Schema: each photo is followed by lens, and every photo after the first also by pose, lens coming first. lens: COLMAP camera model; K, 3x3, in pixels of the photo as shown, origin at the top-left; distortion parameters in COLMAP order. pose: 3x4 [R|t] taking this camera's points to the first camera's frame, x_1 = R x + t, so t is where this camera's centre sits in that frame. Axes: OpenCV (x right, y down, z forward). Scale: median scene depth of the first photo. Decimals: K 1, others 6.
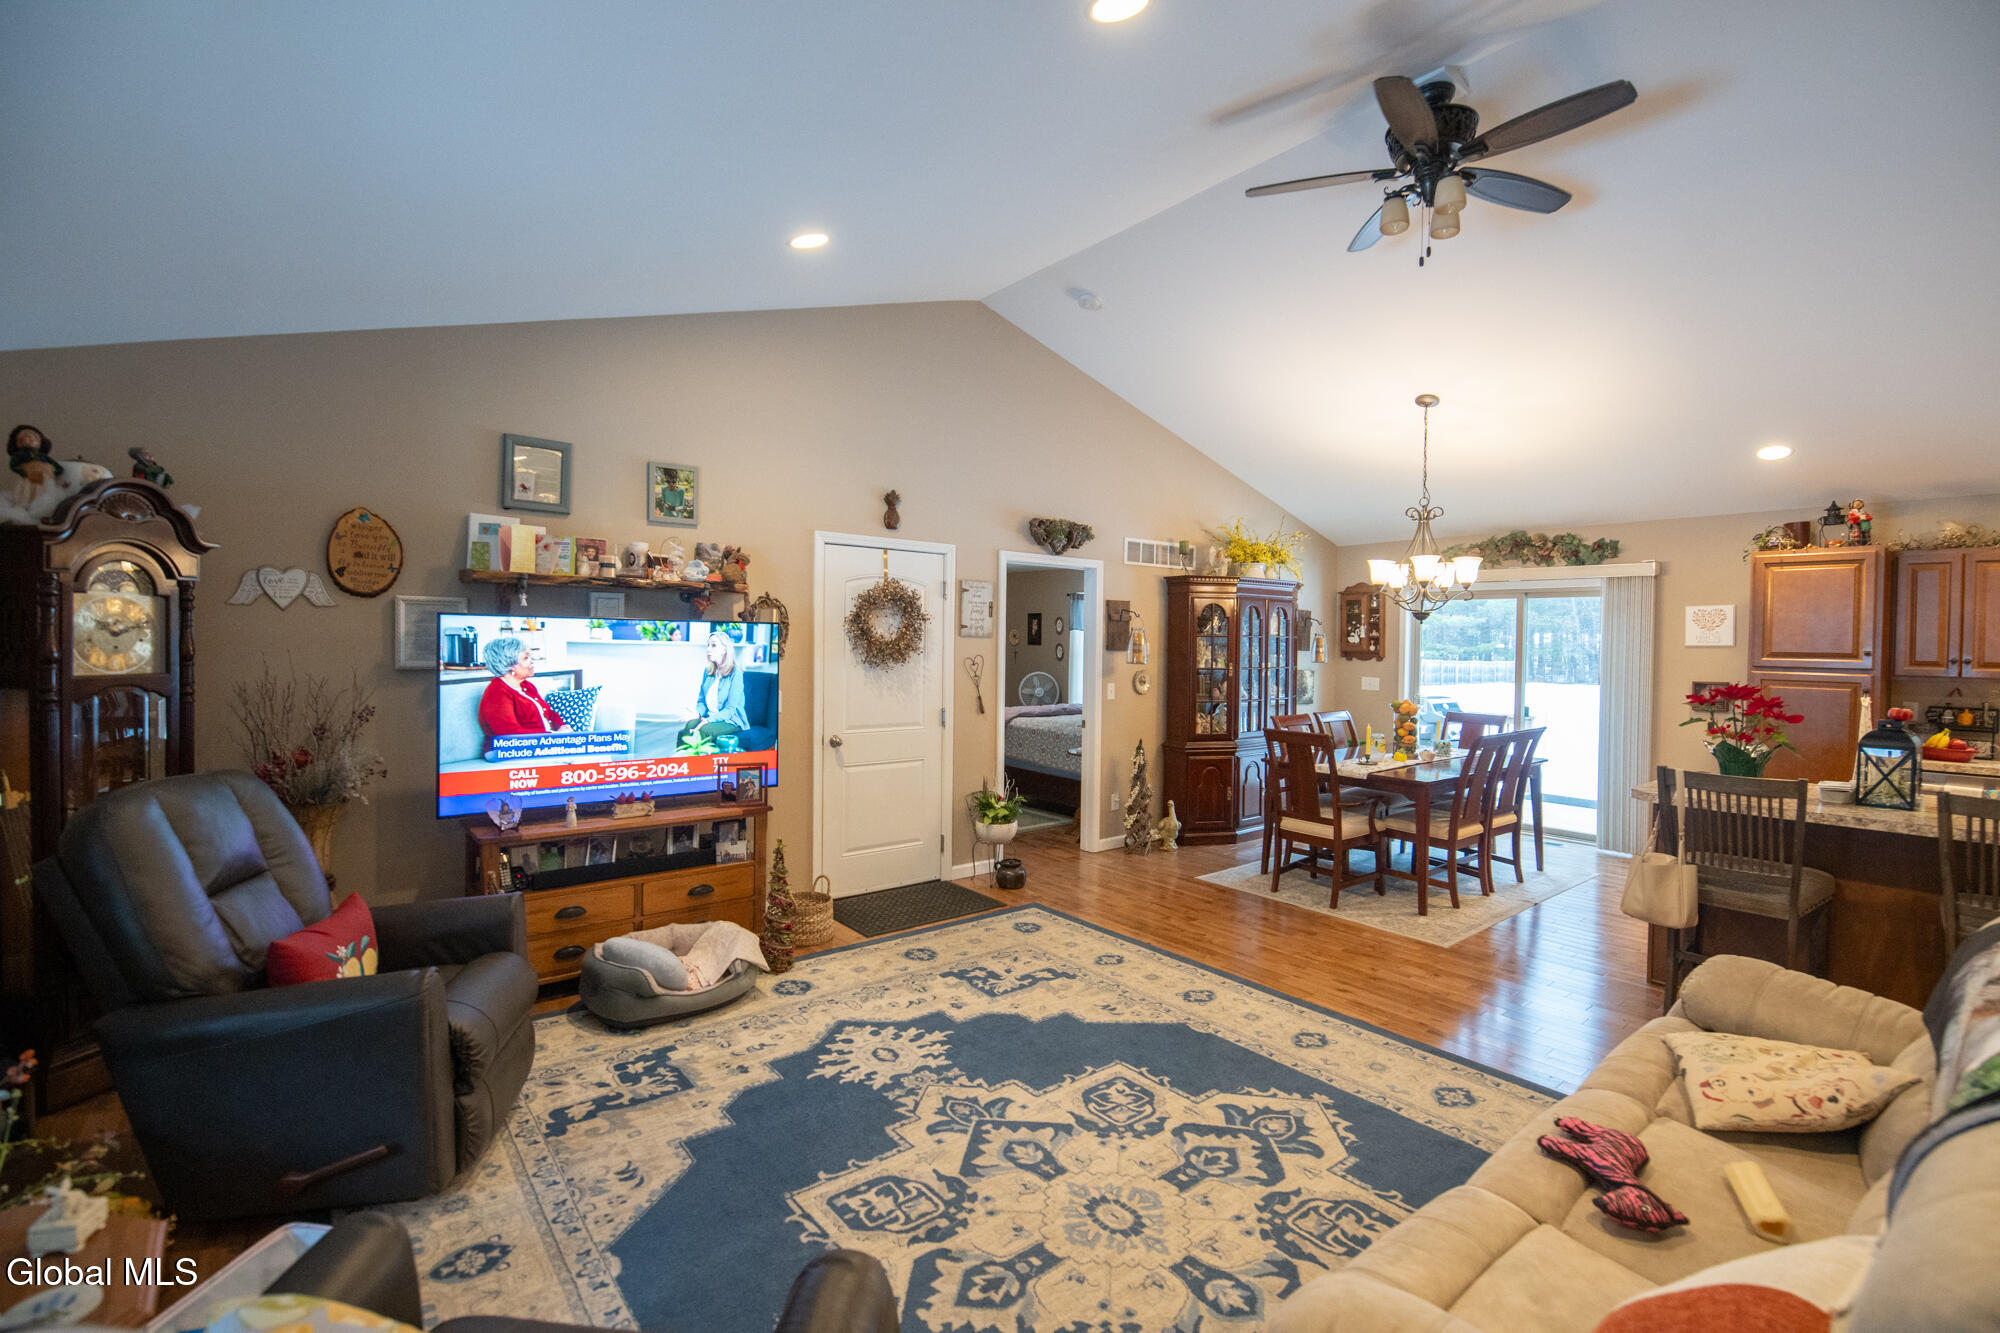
lens RADIAL K [[874.1, 0, 990.1], [0, 874.1, 667.3], [0, 0, 1]] dist [-0.001138, -0.011663]
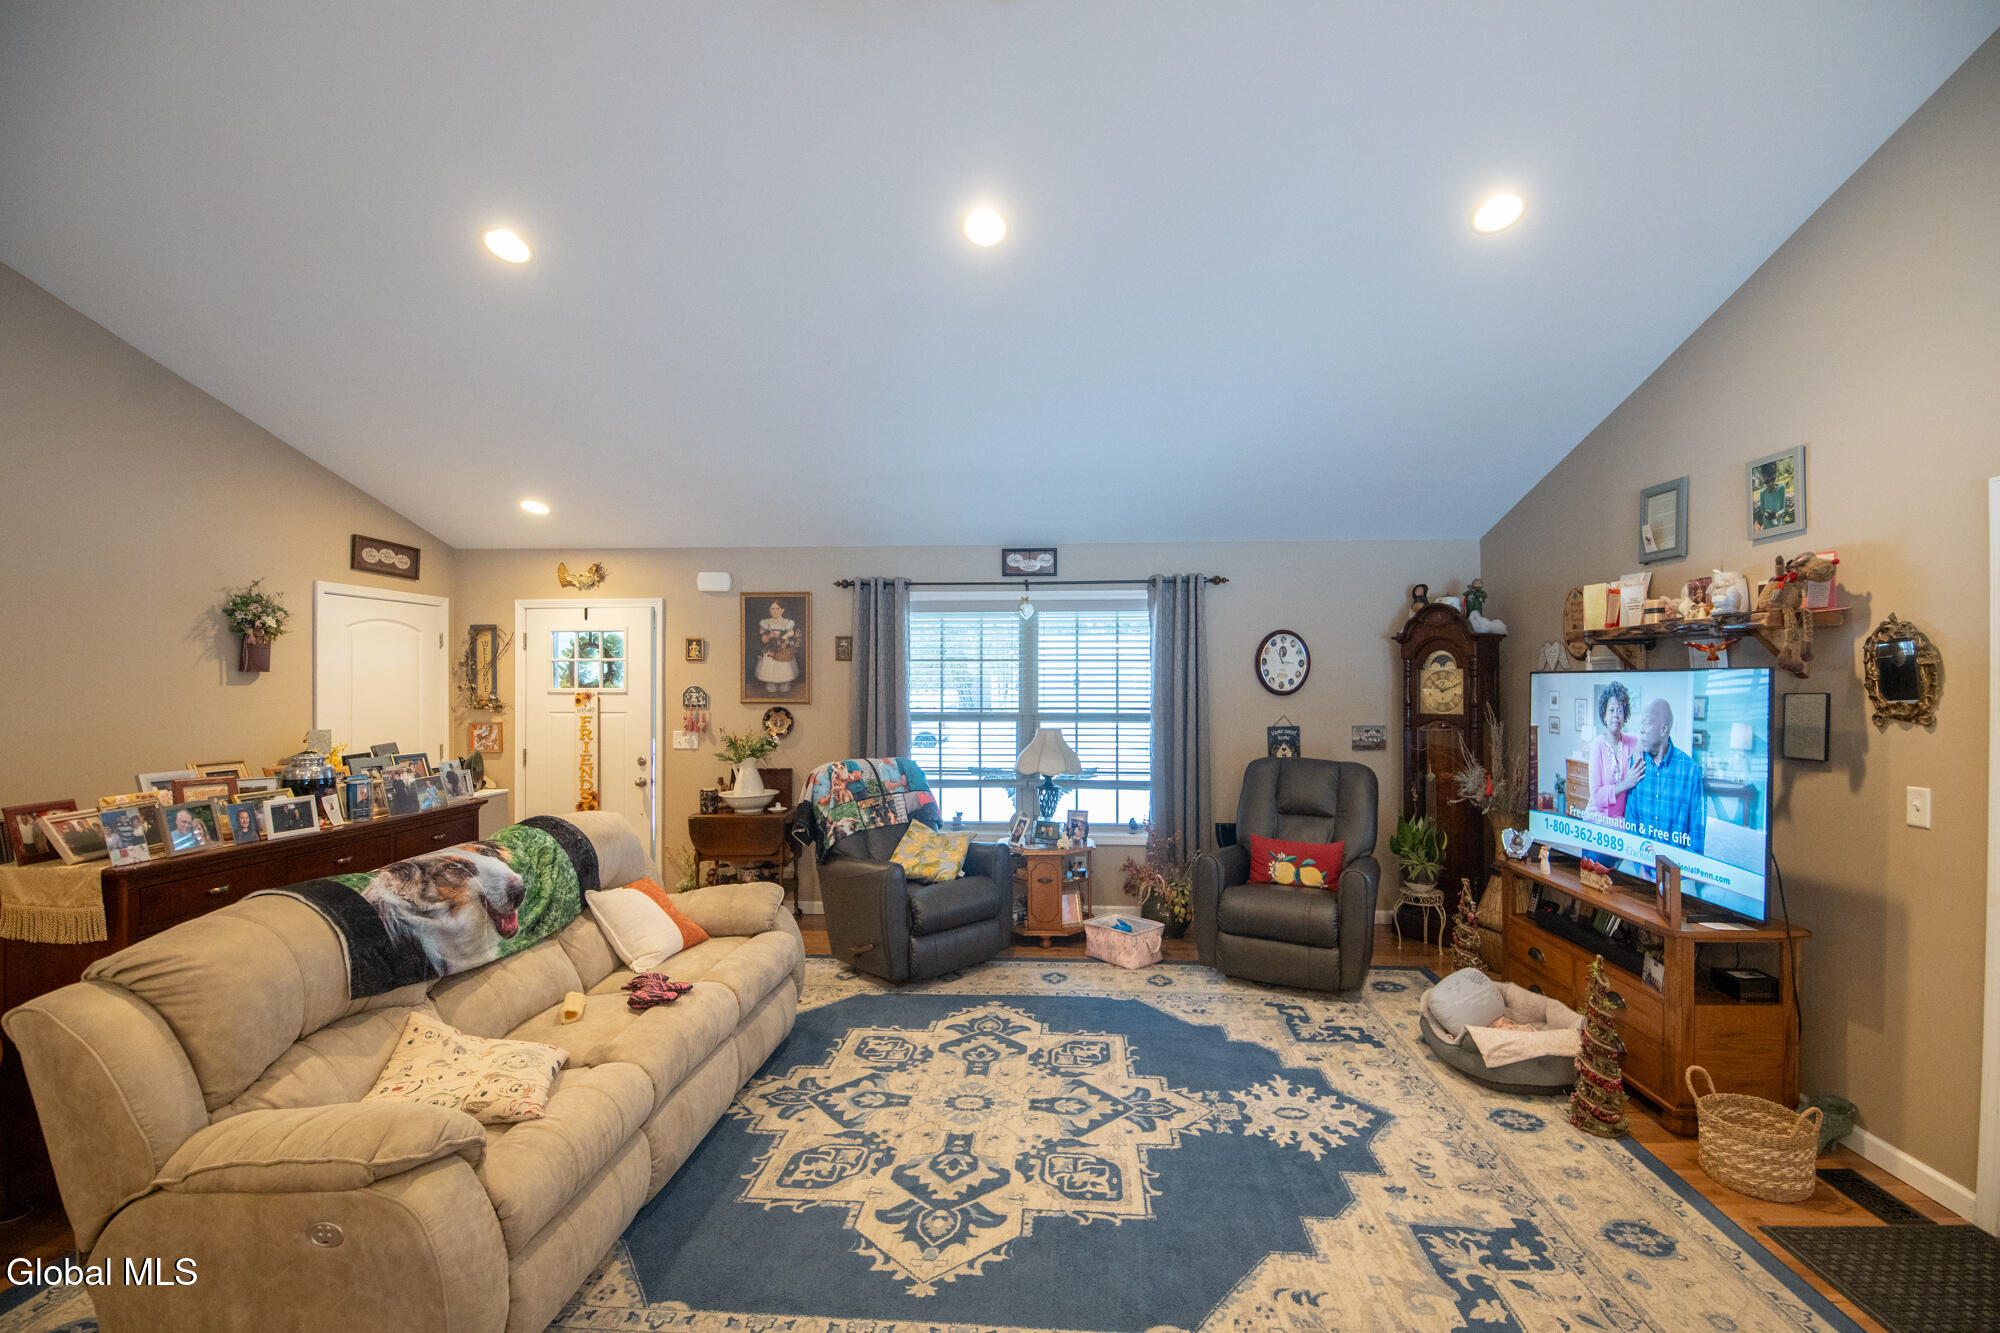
lens RADIAL K [[874.1, 0, 990.1], [0, 874.1, 667.3], [0, 0, 1]] dist [-0.001138, -0.011663]
pose [[-0.685199, -0.027830, -0.727824, 0.917832], [-0.033563, 0.999415, -0.006617, -0.031553], [0.727582, 0.019895, -0.685732, 1.580608]]
